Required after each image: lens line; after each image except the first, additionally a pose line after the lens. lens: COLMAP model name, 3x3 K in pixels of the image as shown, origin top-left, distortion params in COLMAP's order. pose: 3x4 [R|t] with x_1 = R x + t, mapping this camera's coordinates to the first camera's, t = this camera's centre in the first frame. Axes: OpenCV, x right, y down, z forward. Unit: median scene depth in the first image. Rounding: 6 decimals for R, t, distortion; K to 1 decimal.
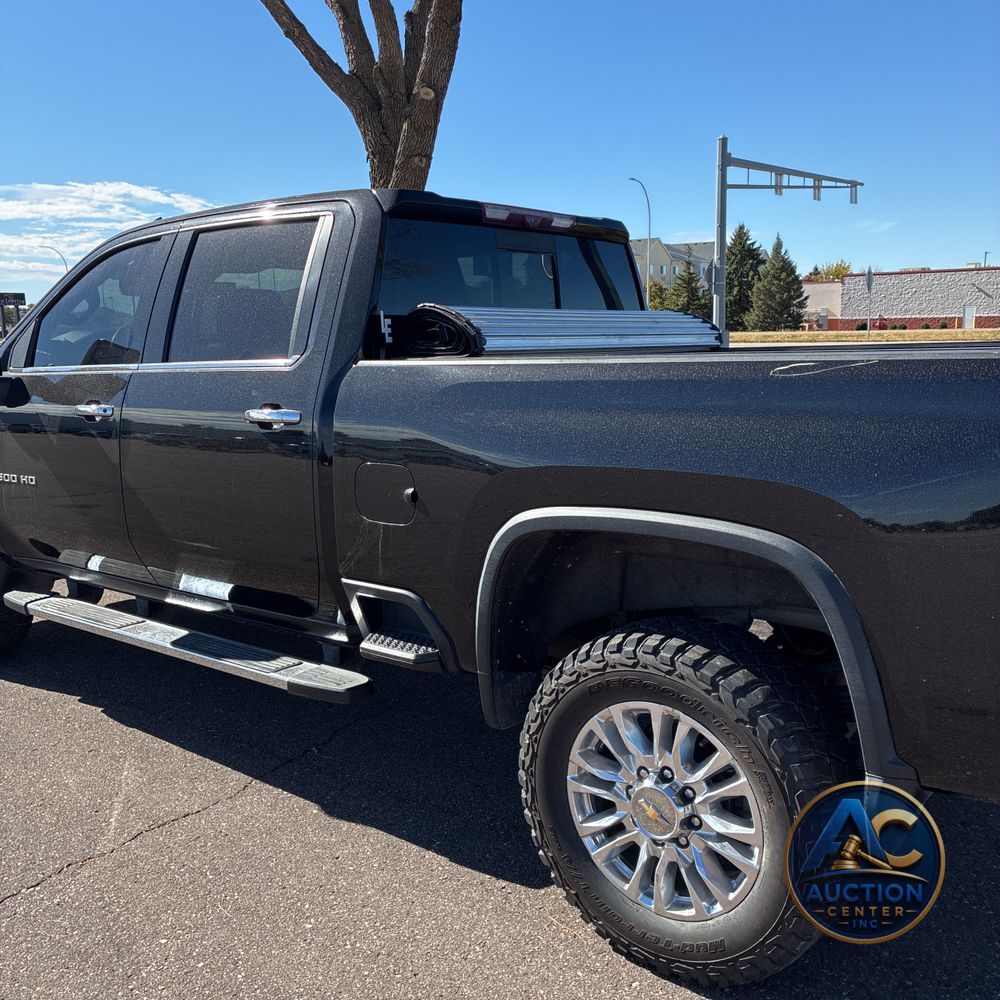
lens RADIAL K [[1036.7, 0, 500.0], [0, 1036.7, 500.0], [0, 0, 1]] dist [0.038156, 0.002205]
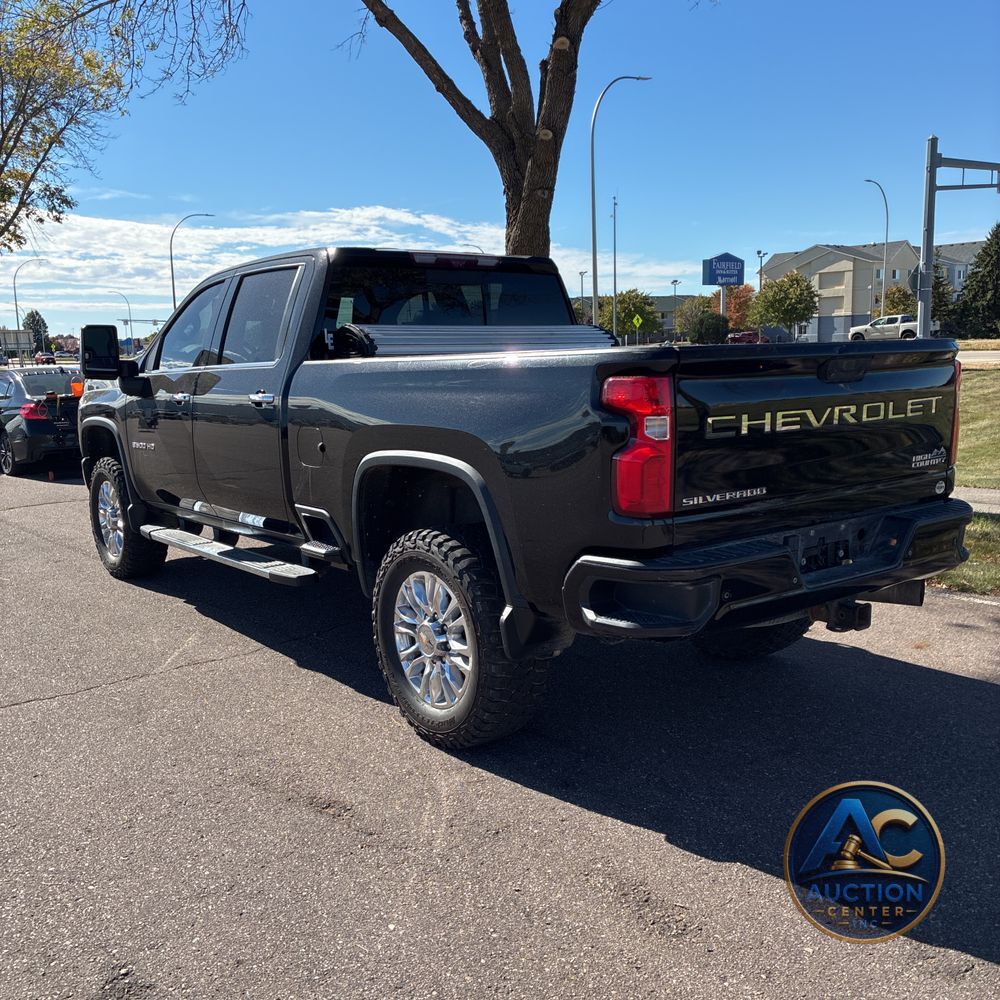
lens RADIAL K [[1066.8, 0, 481.8], [0, 1066.8, 519.6], [0, 0, 1]] dist [0.051837, -0.029516]
pose [[0.966928, 0.032000, -0.253034, 0.418245], [-0.031636, 0.999484, 0.005511, 0.066558], [0.253080, 0.002676, 0.967442, -0.373161]]
